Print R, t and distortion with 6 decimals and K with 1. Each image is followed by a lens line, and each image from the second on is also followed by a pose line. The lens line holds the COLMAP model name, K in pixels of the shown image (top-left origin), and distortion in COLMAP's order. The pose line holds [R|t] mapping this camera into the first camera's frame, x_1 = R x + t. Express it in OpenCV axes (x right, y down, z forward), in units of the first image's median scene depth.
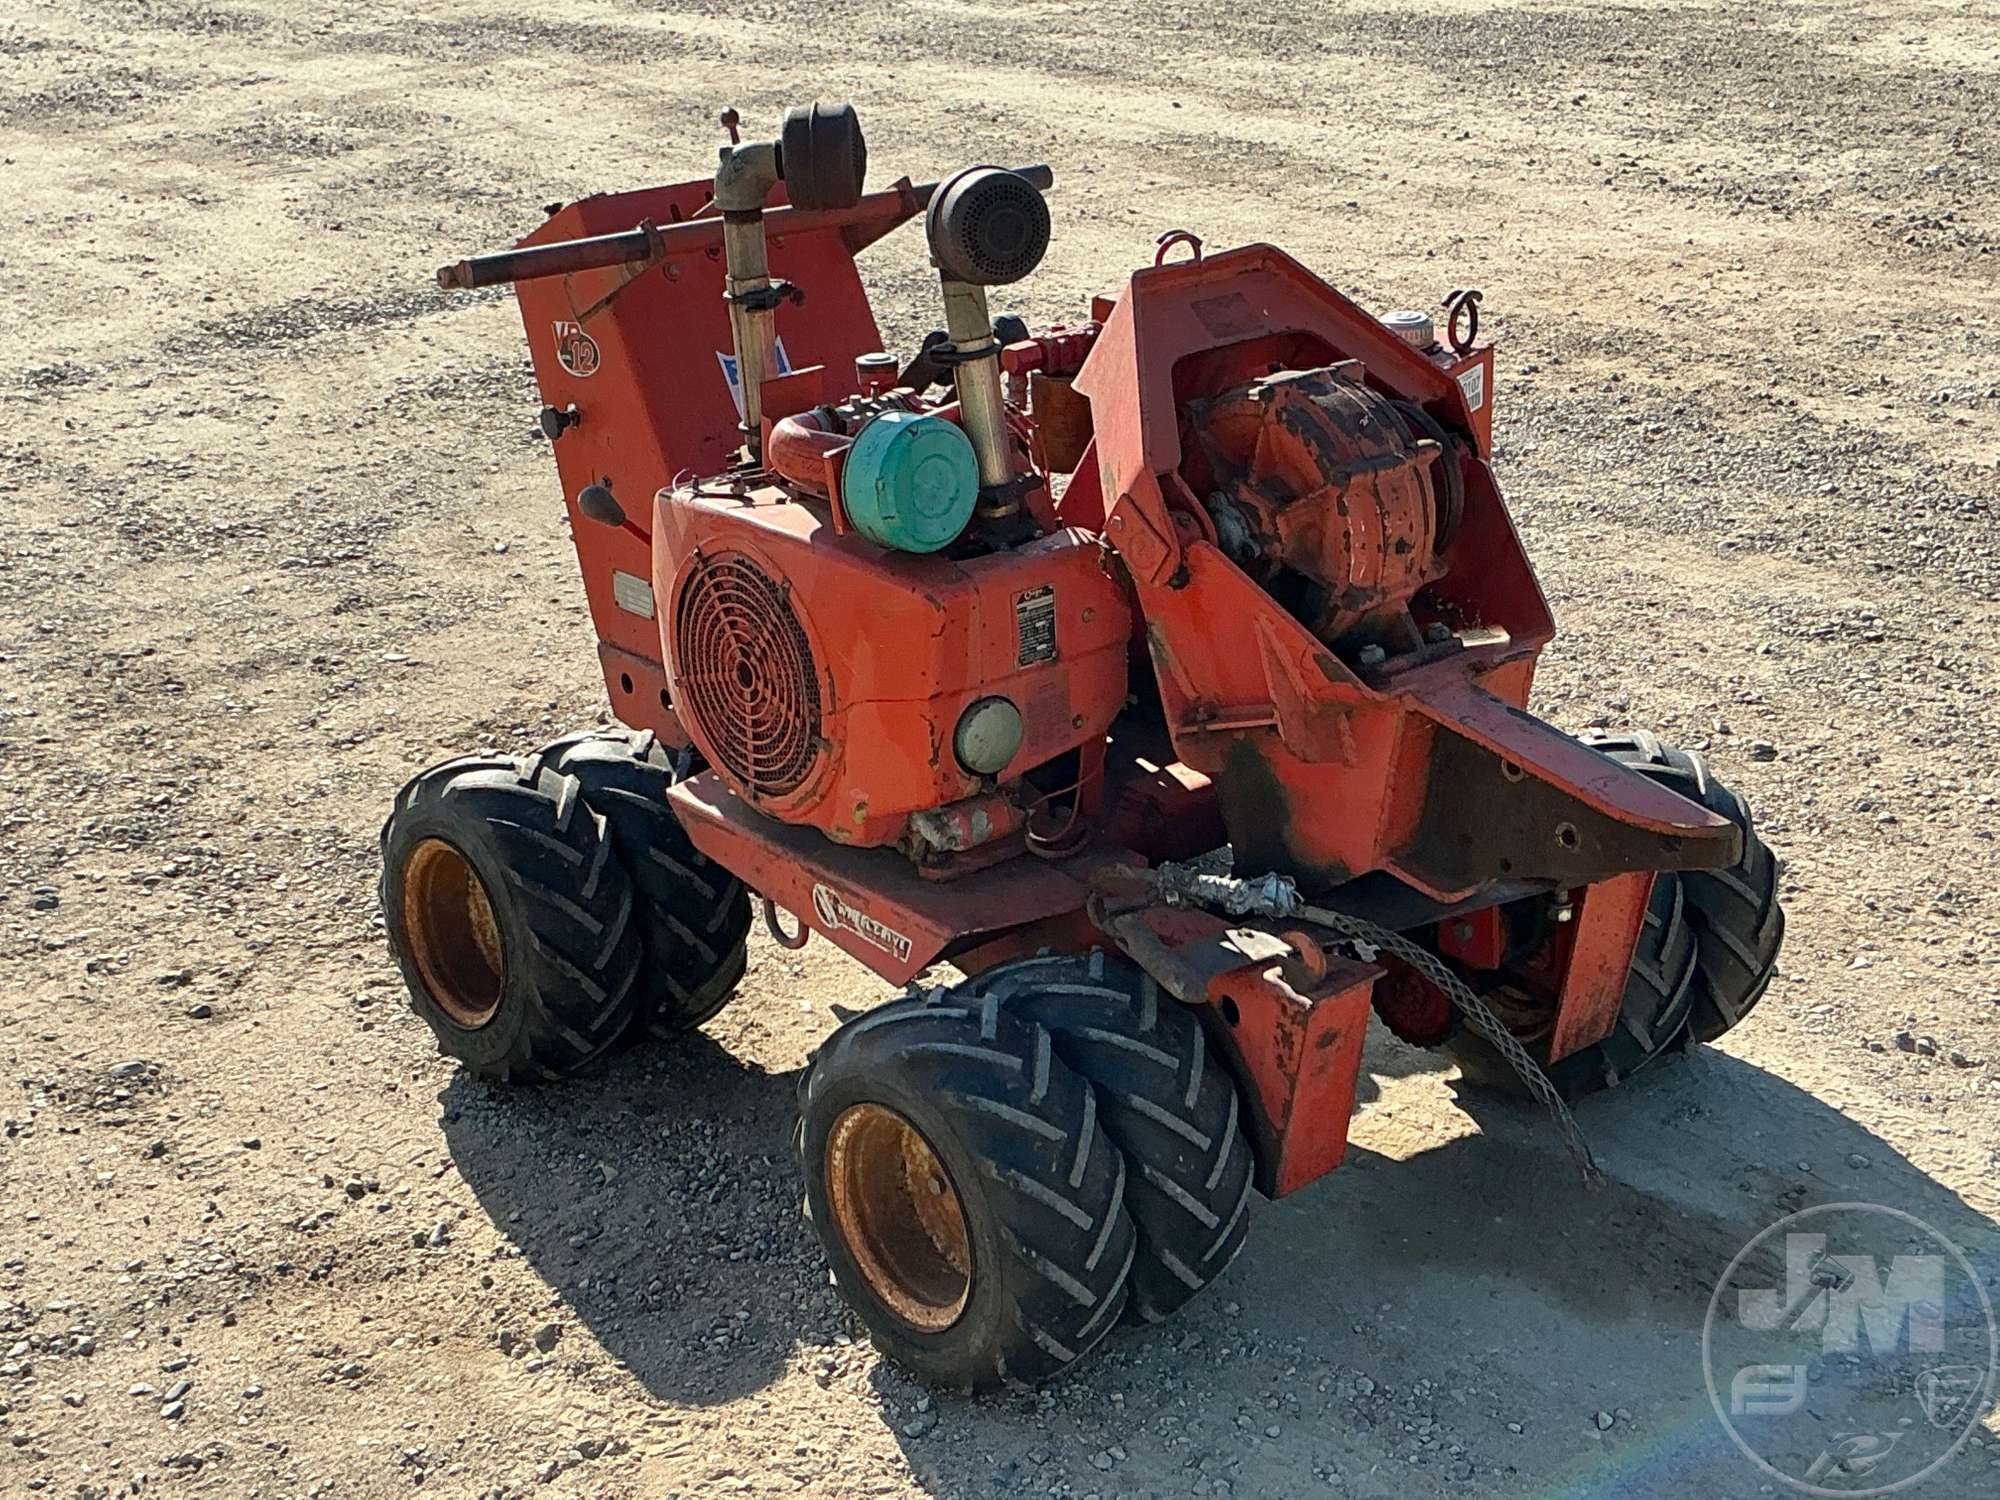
lens RADIAL K [[2815.5, 0, 1000.0], [0, 2815.5, 750.0], [0, 0, 1]] dist [0.090971, -0.033243]
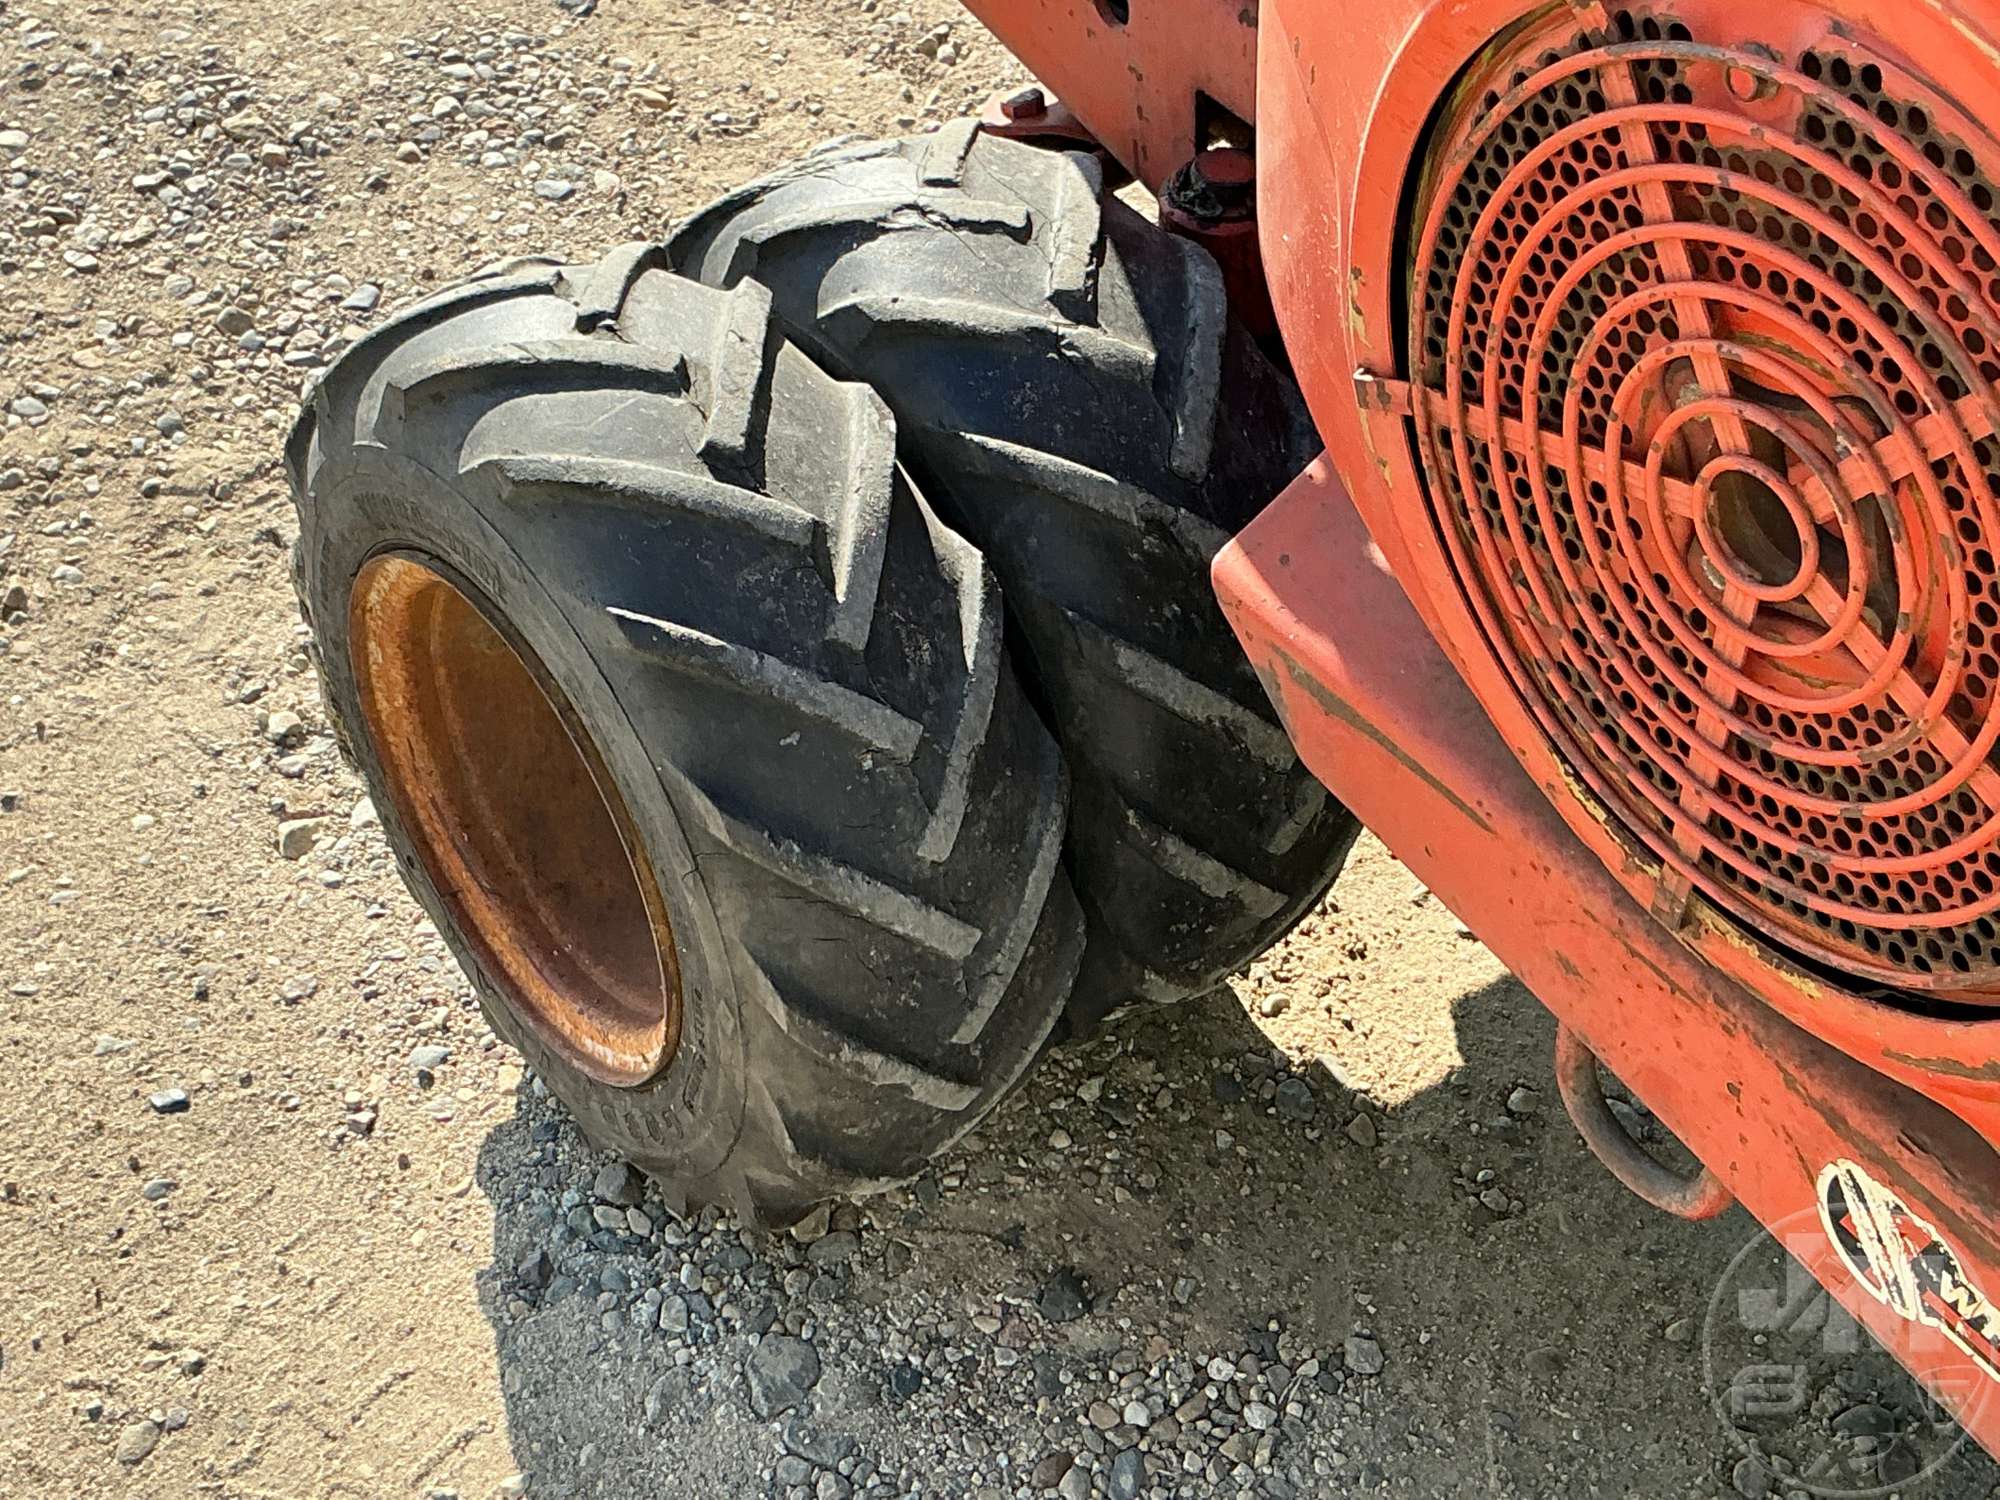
lens RADIAL K [[3200.3, 0, 969.0], [0, 3200.3, 747.7], [0, 0, 1]] dist [0.158273, -0.018159]
pose [[0.998198, 0.043425, -0.041412, -0.124708], [-0.022219, 0.908561, 0.417162, -0.104318], [0.055741, -0.415490, 0.907888, 0.664125]]
